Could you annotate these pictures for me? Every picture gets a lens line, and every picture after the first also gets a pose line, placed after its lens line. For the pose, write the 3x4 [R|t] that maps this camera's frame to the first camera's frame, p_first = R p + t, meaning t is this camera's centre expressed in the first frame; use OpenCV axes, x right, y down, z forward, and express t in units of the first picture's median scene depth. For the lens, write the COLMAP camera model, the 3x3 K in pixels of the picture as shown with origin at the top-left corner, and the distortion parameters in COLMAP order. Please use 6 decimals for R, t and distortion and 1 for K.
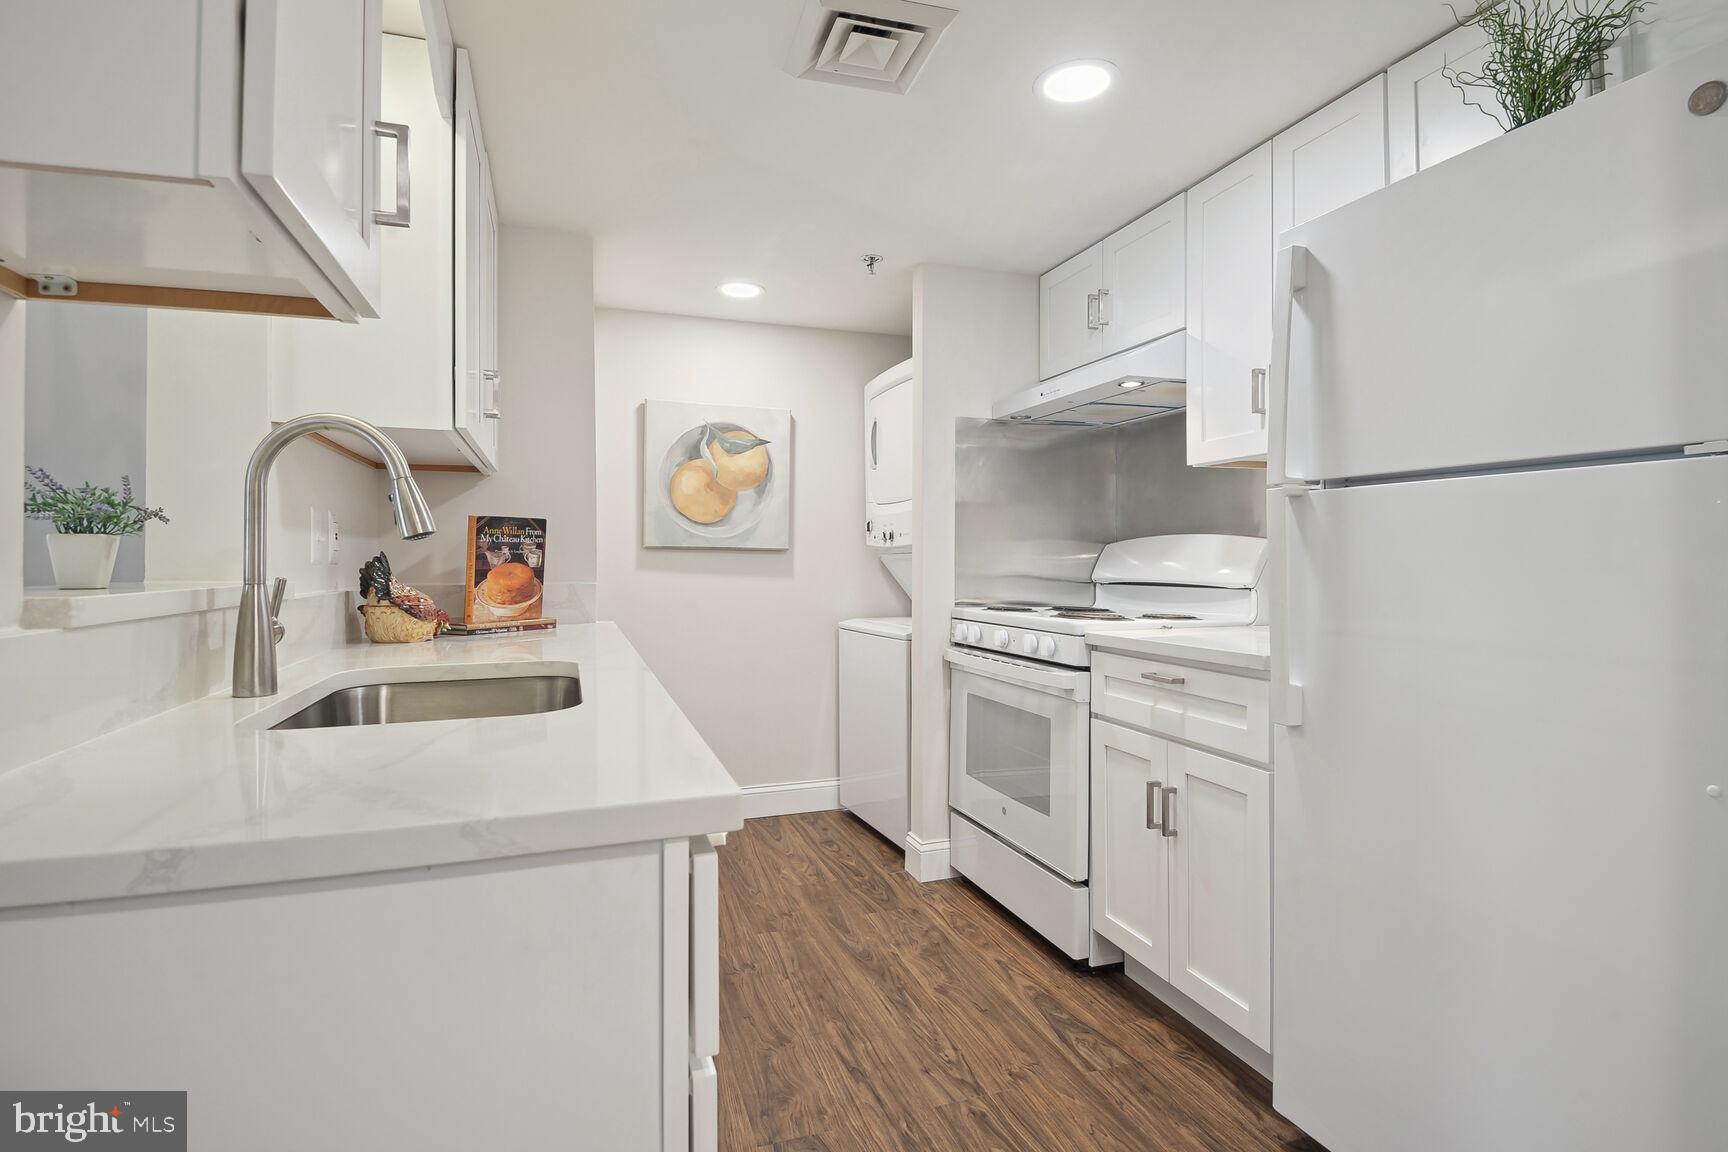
lens RADIAL K [[818.1, 0, 820.7], [0, 818.1, 553.7], [0, 0, 1]] dist [0.002799, -0.003796]
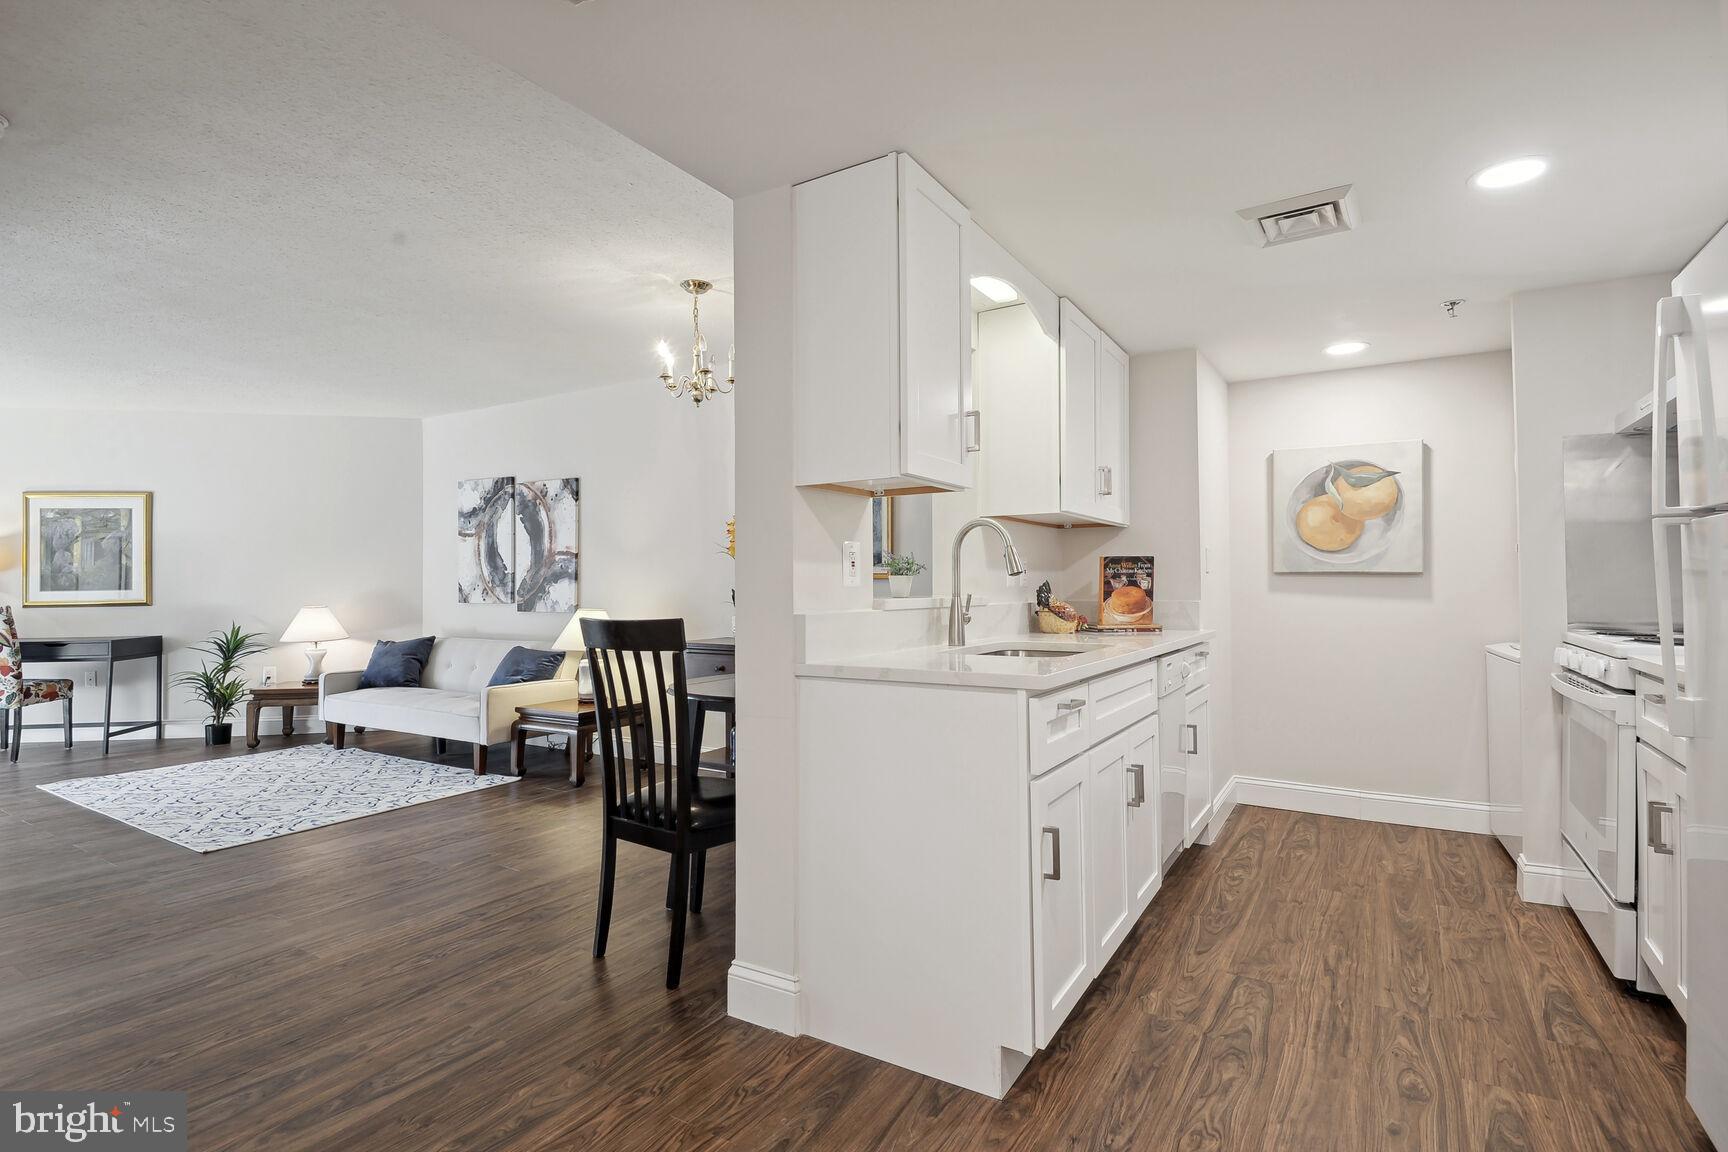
lens RADIAL K [[818.1, 0, 866.1], [0, 818.1, 578.6], [0, 0, 1]] dist [0.002799, -0.003796]
pose [[0.647497, -0.007464, -0.762031, 0.443160], [0.010197, 0.999947, -0.001131, -0.006039], [0.762000, -0.007038, 0.647539, -0.329212]]
